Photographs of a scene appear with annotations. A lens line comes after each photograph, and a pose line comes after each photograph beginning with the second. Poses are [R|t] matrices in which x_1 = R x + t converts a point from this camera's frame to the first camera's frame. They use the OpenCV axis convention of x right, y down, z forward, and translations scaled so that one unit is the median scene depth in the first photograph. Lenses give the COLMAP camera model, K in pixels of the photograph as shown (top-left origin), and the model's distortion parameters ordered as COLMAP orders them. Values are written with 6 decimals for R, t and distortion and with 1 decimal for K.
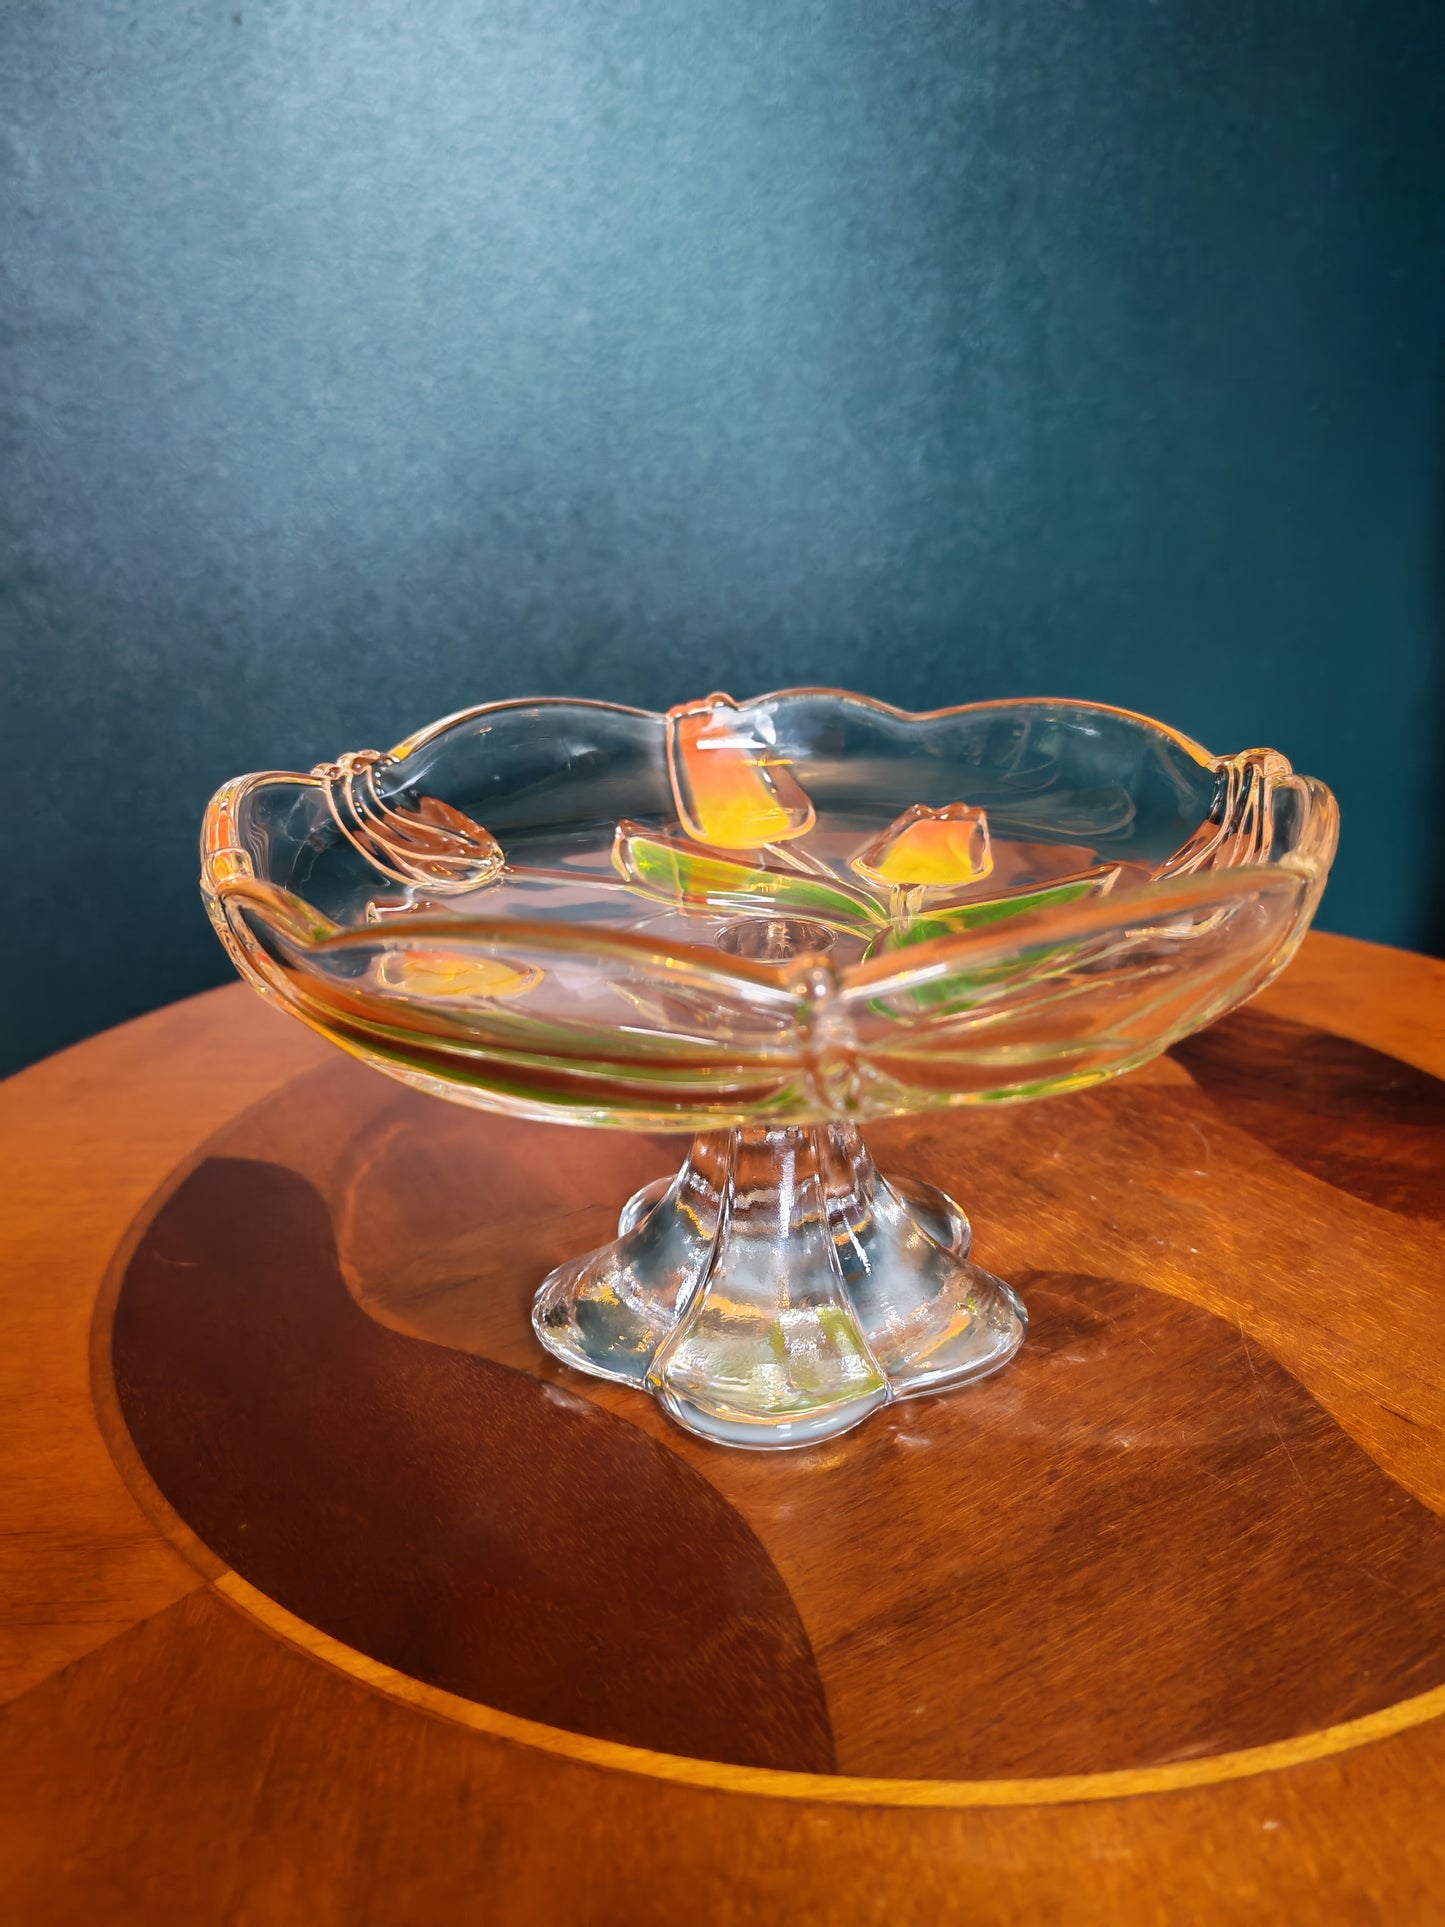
lens RADIAL K [[1482.6, 0, 729.1], [0, 1482.6, 958.6], [0, 0, 1]] dist [0.015837, -0.048792]
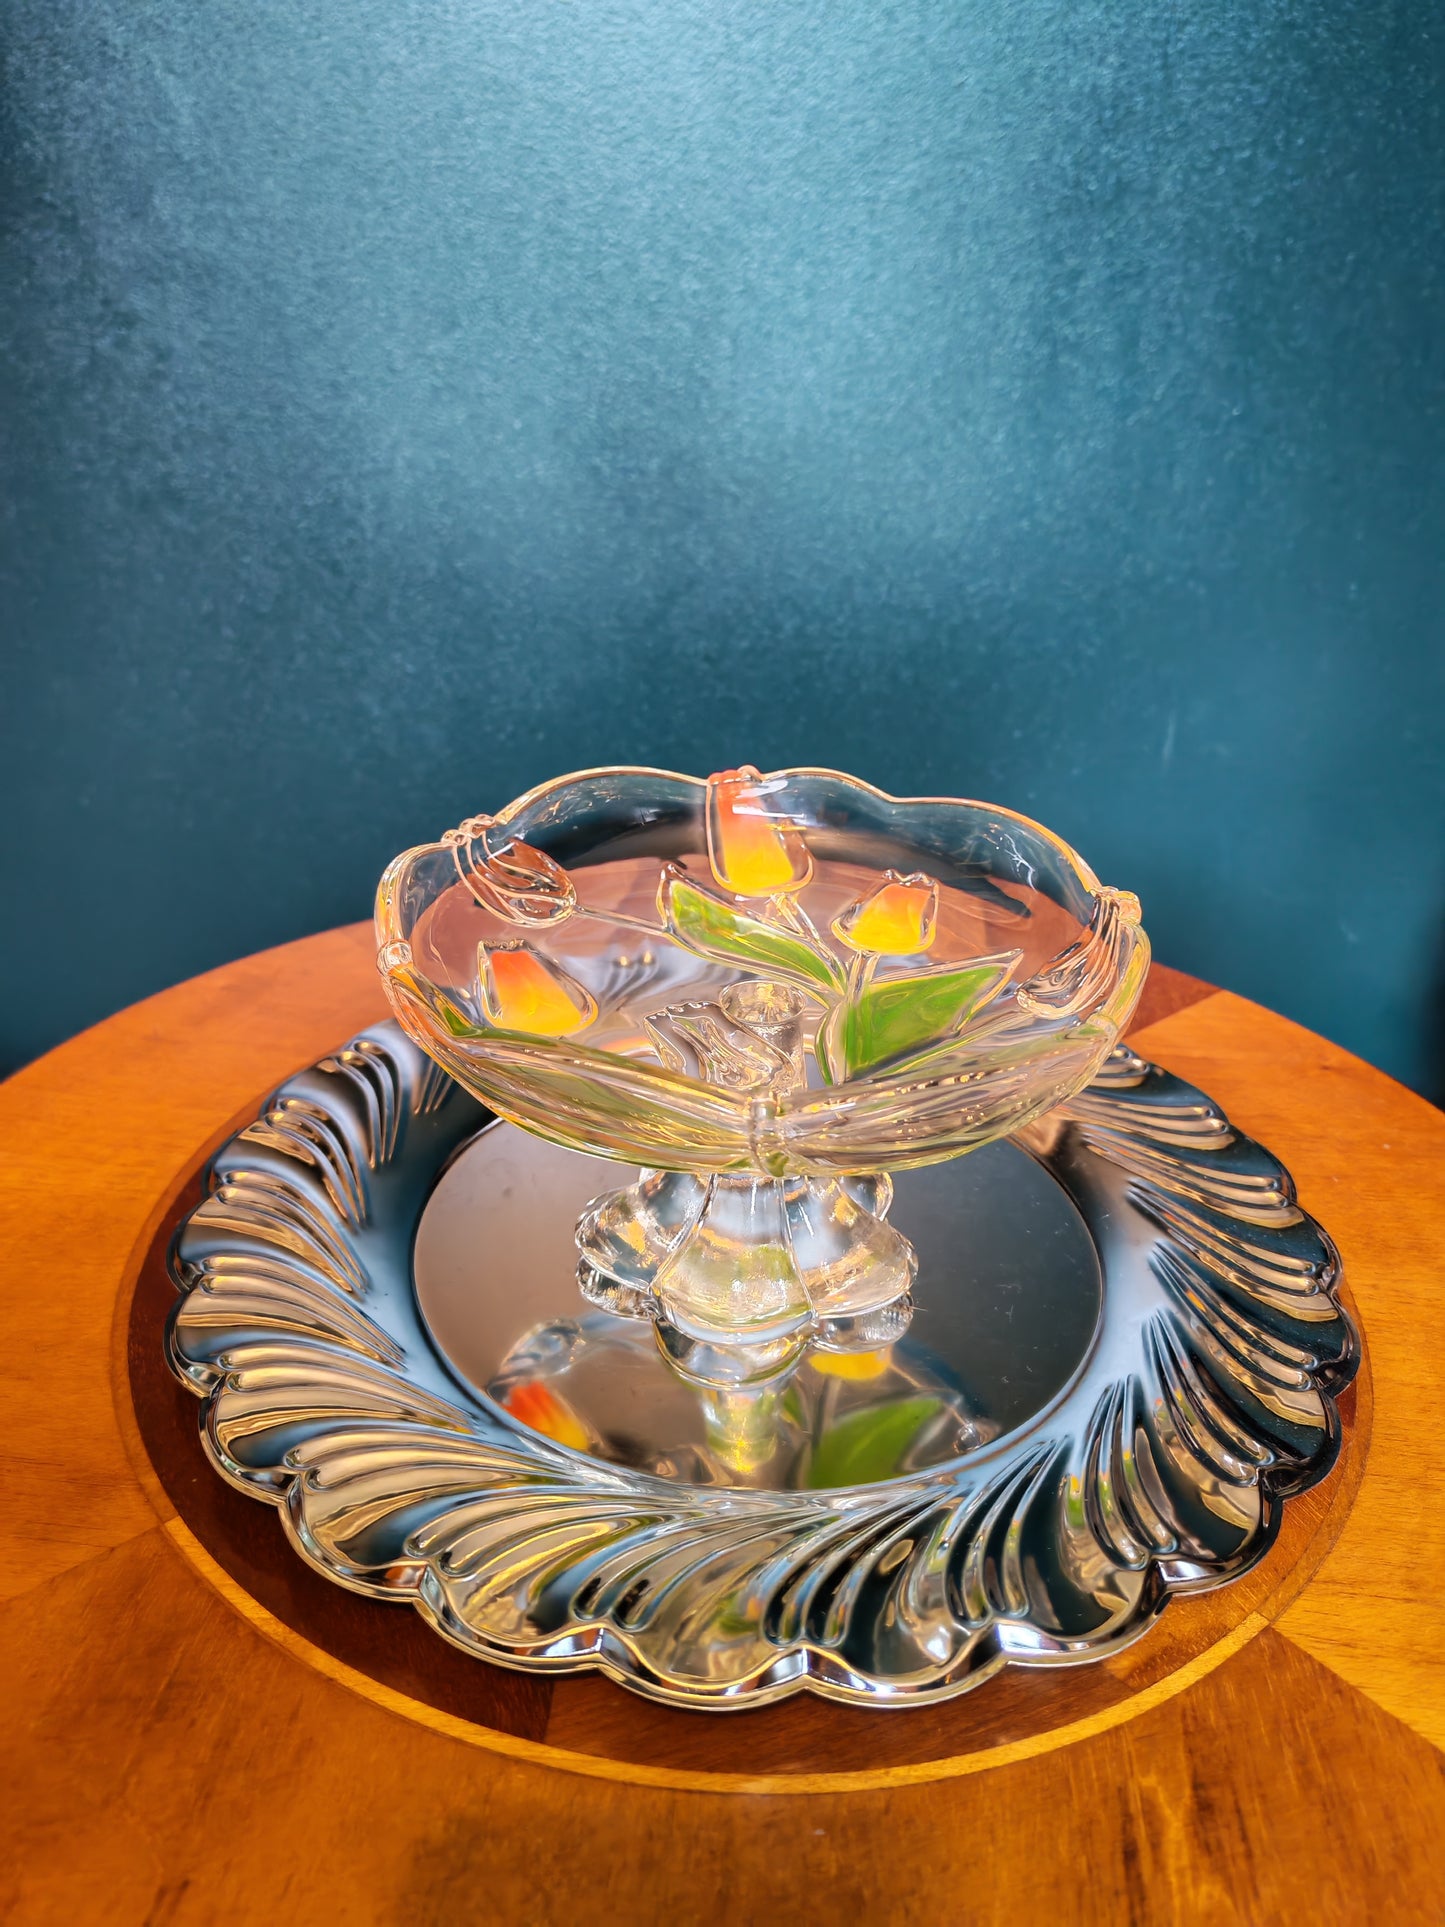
lens RADIAL K [[1452.1, 0, 722.5], [0, 1452.1, 963.5], [0, 0, 1]] dist [0.031909, -0.063222]
pose [[0.989600, 0.113143, -0.088832, 0.075921], [-0.100371, 0.985470, 0.137024, -0.109885], [0.103044, -0.126682, 0.986577, -0.077881]]
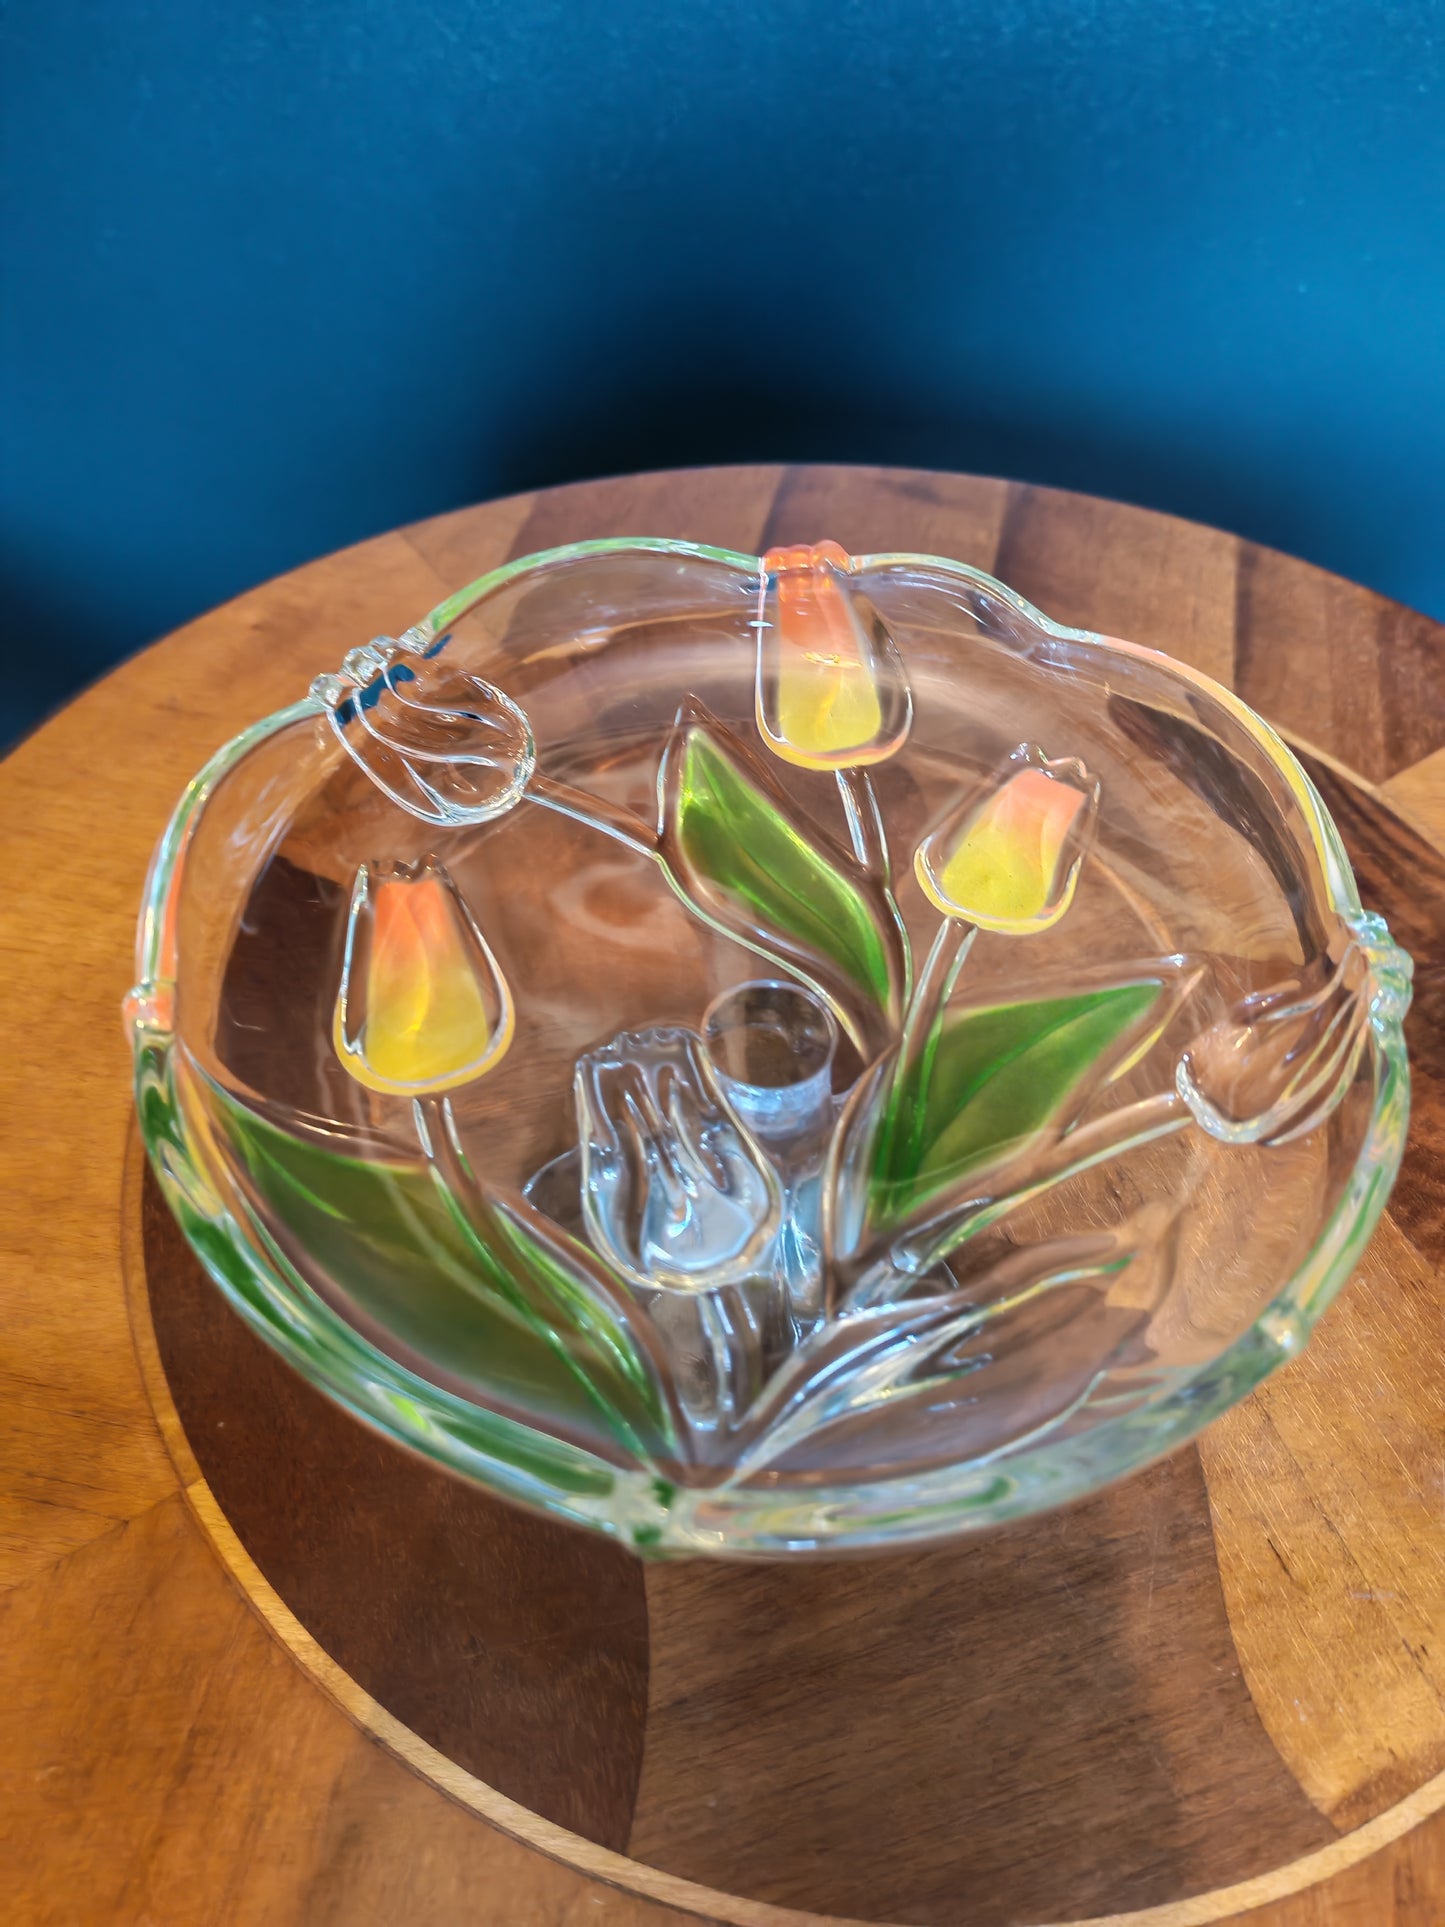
lens RADIAL K [[1482.6, 0, 729.1], [0, 1482.6, 958.6], [0, 0, 1]] dist [0.015837, -0.048792]
pose [[0.973138, 0.208250, -0.098159, 0.032355], [-0.129199, 0.846882, 0.515847, -0.190985], [0.190554, -0.489308, 0.851039, 0.088375]]
